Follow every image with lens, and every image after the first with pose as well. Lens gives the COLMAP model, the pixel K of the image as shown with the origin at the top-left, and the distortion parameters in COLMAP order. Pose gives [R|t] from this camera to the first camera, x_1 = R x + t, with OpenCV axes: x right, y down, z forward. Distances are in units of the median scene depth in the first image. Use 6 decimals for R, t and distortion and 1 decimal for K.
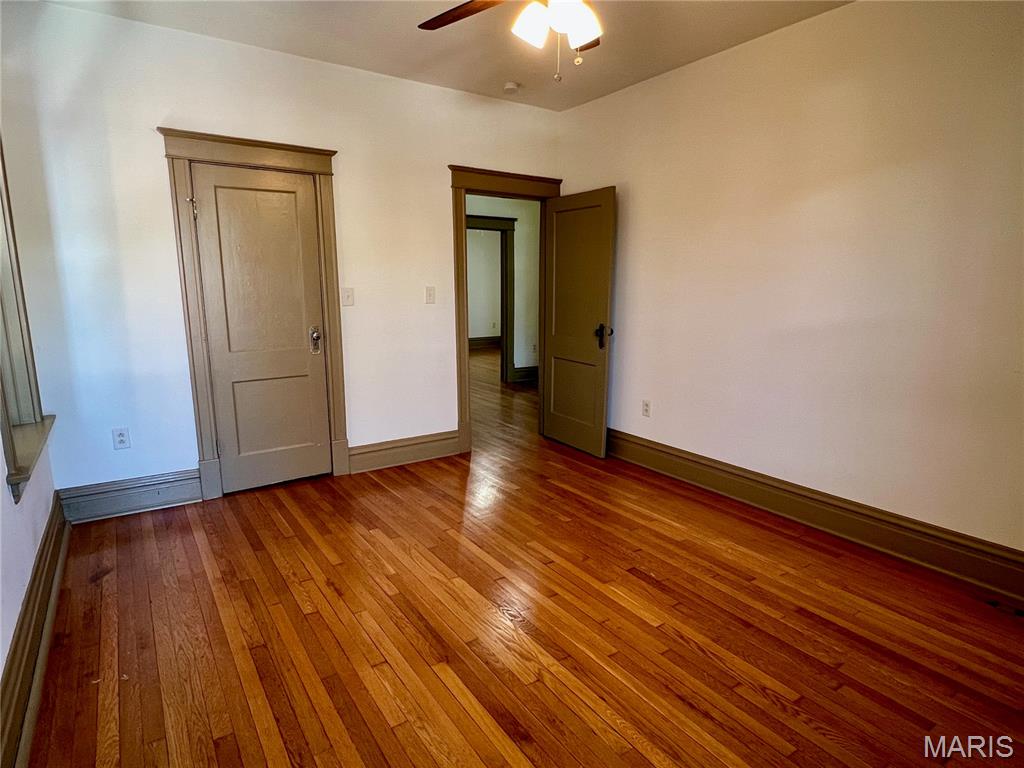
lens RADIAL K [[570.1, 0, 512.0], [0, 570.1, 384.0], [0, 0, 1]] dist [0.000219, 0.000071]
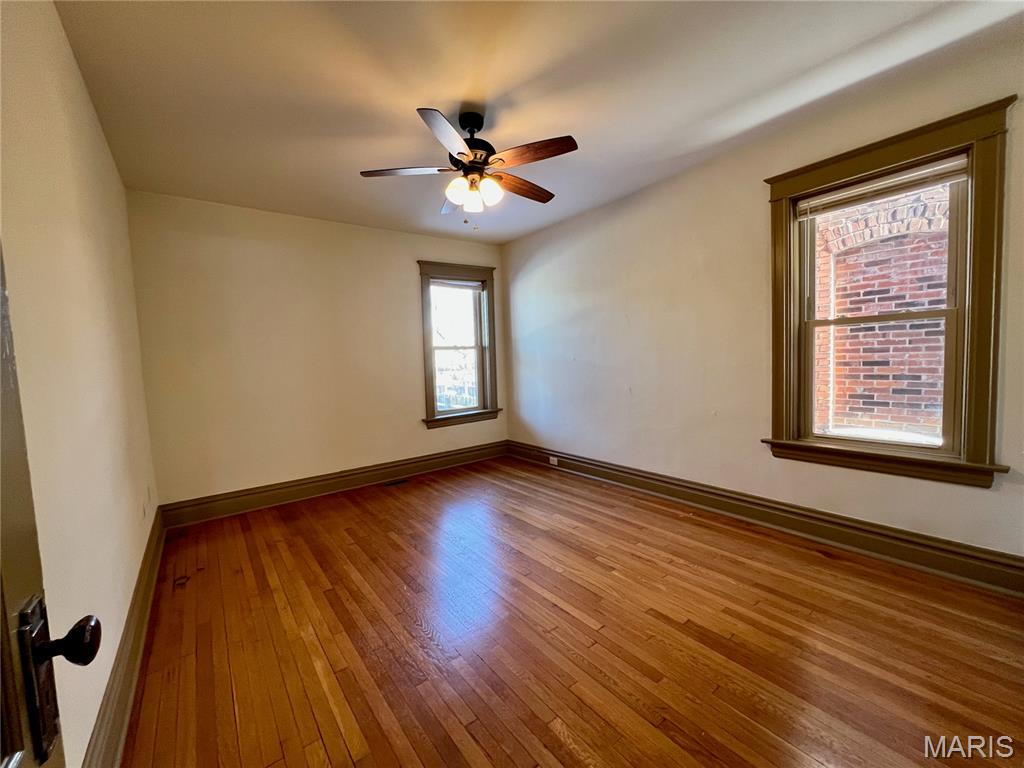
lens RADIAL K [[410.6, 0, 512.0], [0, 410.6, 384.0], [0, 0, 1]] dist [-0.001269, -0.000158]
pose [[-0.997605, 0.041366, -0.055442, 0.050473], [0.026562, 0.969124, 0.245141, -0.312491], [0.063871, 0.243081, -0.967901, 1.816346]]
